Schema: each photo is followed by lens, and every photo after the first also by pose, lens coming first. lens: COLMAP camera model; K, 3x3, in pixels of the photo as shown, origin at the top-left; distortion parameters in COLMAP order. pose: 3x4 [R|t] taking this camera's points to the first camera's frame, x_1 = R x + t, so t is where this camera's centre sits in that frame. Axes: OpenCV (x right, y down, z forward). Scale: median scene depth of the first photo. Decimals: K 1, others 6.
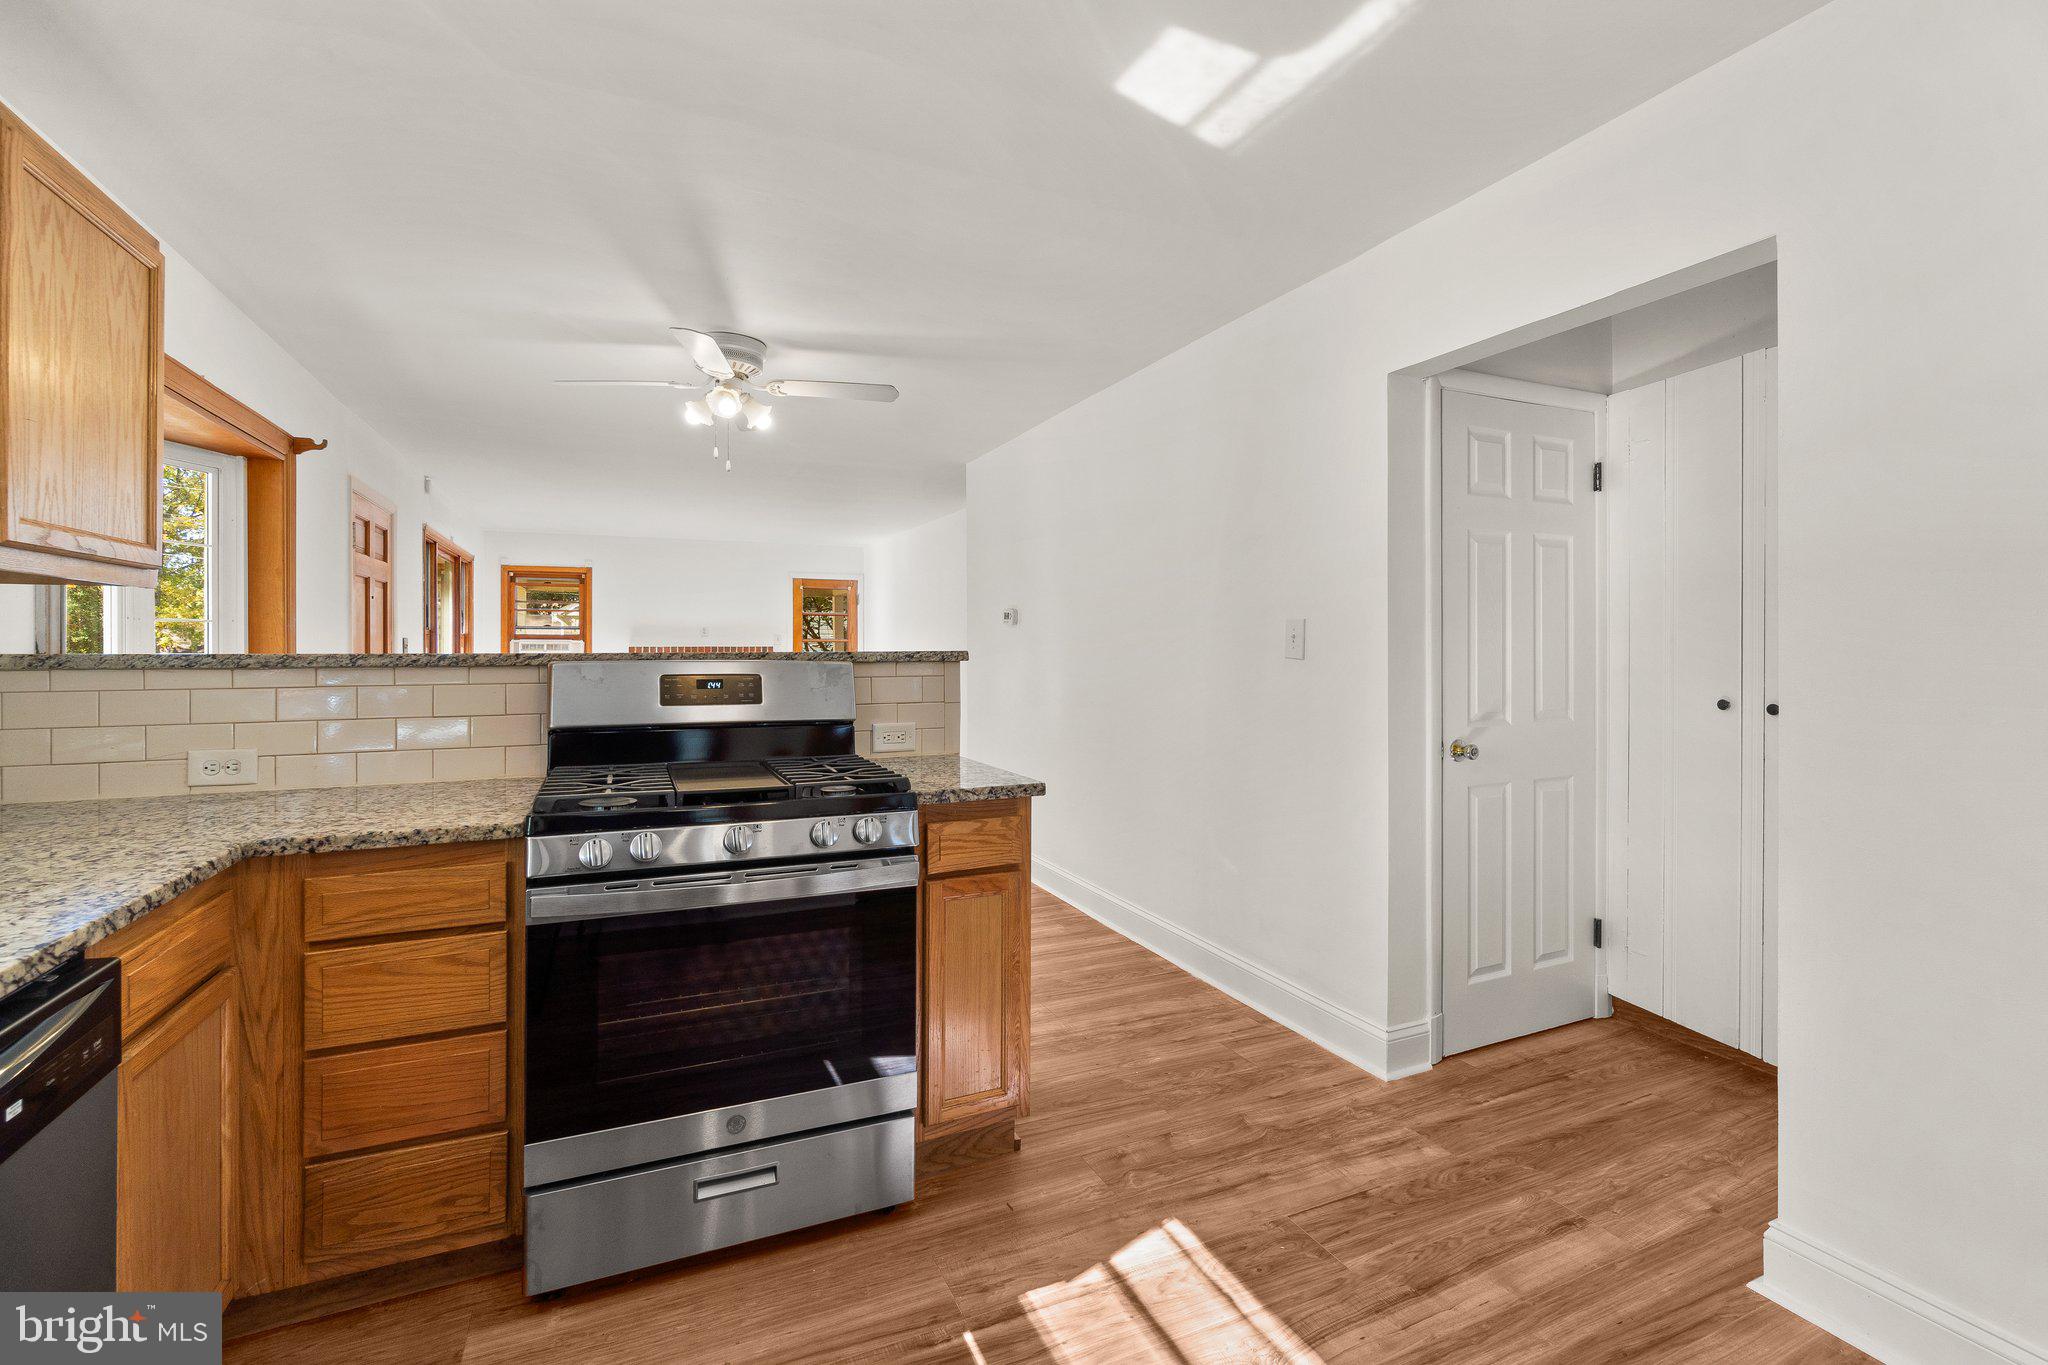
lens RADIAL K [[885.9, 0, 1025.1], [0, 885.9, 638.1], [0, 0, 1]] dist [-0.004581, 0.001955]
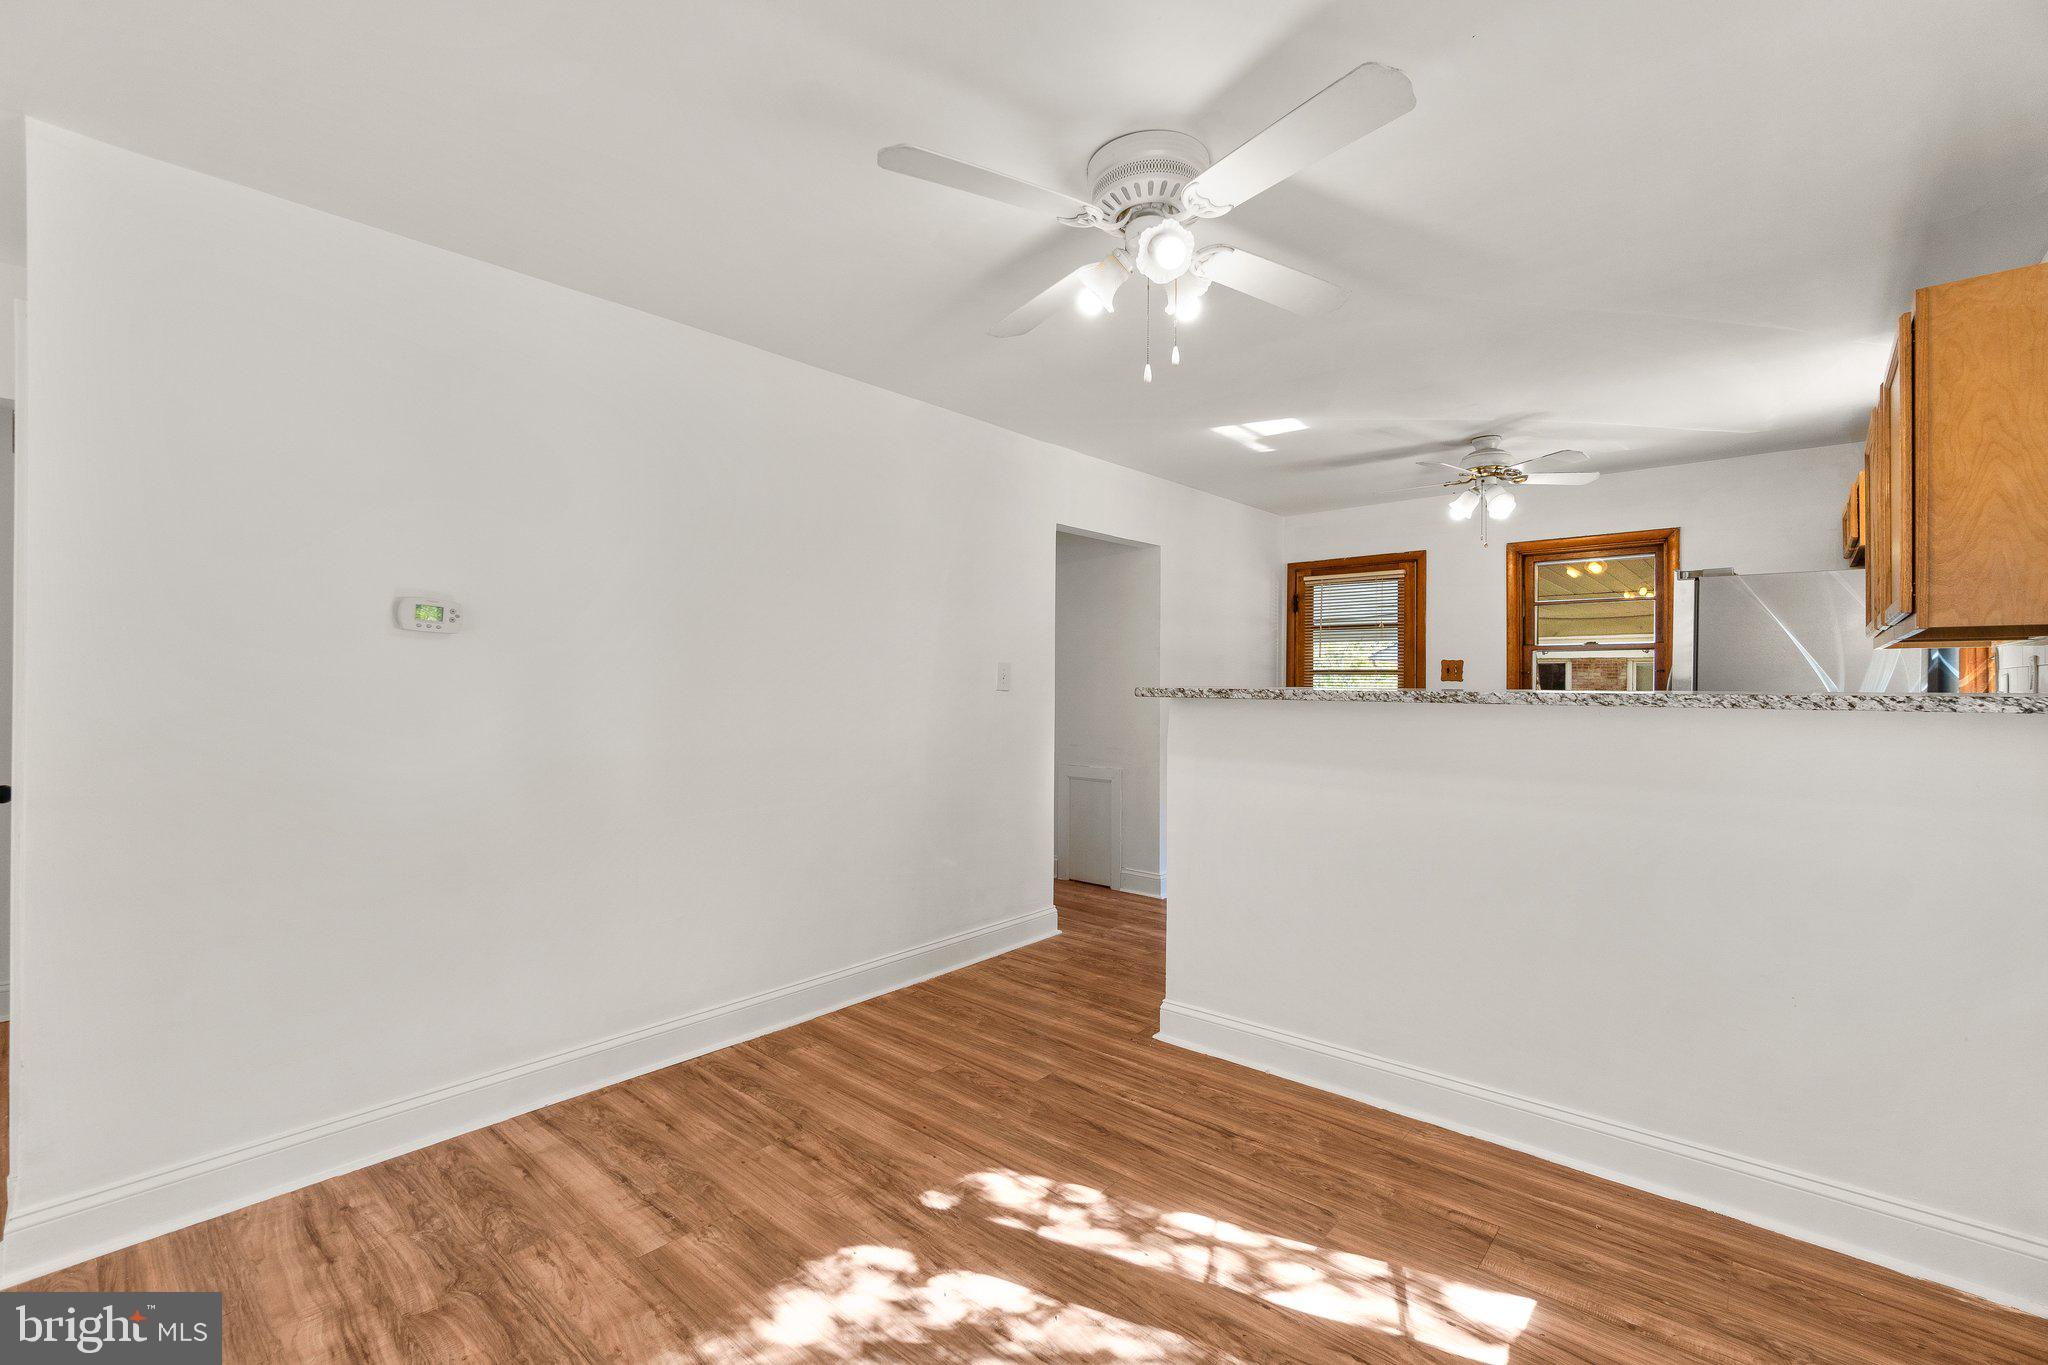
lens RADIAL K [[885.9, 0, 1014.2], [0, 885.9, 682.1], [0, 0, 1]] dist [-0.004581, 0.001955]
pose [[-0.404240, -0.001538, 0.914652, -0.967240], [-0.016300, 0.999852, -0.005523, 0.015463], [-0.914508, -0.017142, -0.404205, 1.516446]]
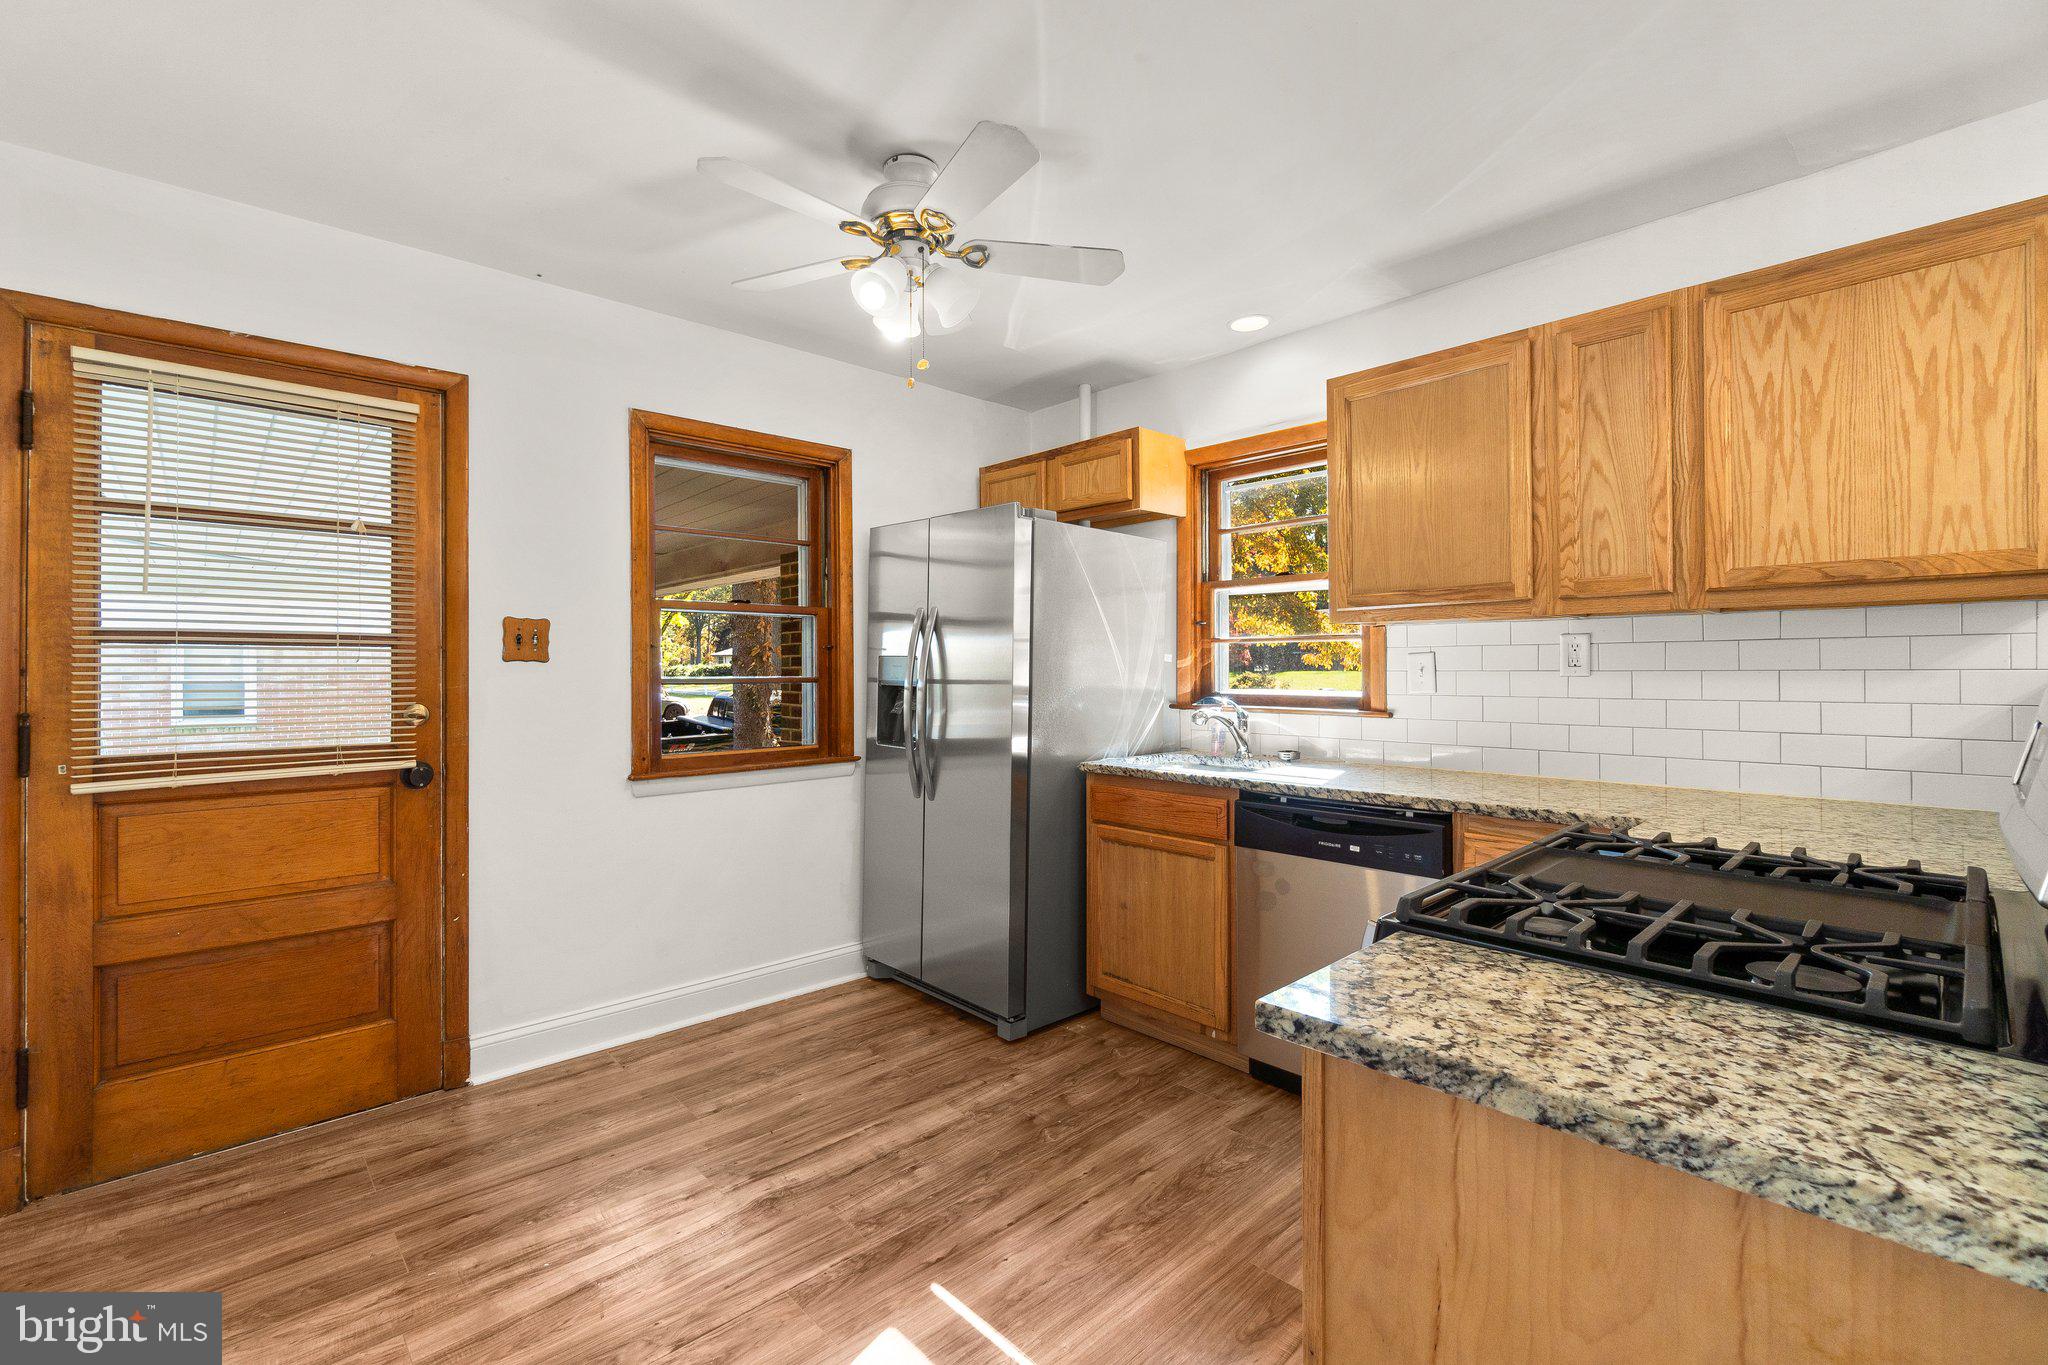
lens RADIAL K [[885.9, 0, 1025.7], [0, 885.9, 670.9], [0, 0, 1]] dist [-0.004581, 0.001955]
pose [[-0.947365, 0.002476, -0.320145, 0.195555], [0.006196, 0.999925, -0.010602, 0.010392], [0.320095, -0.012027, -0.947309, 0.932983]]
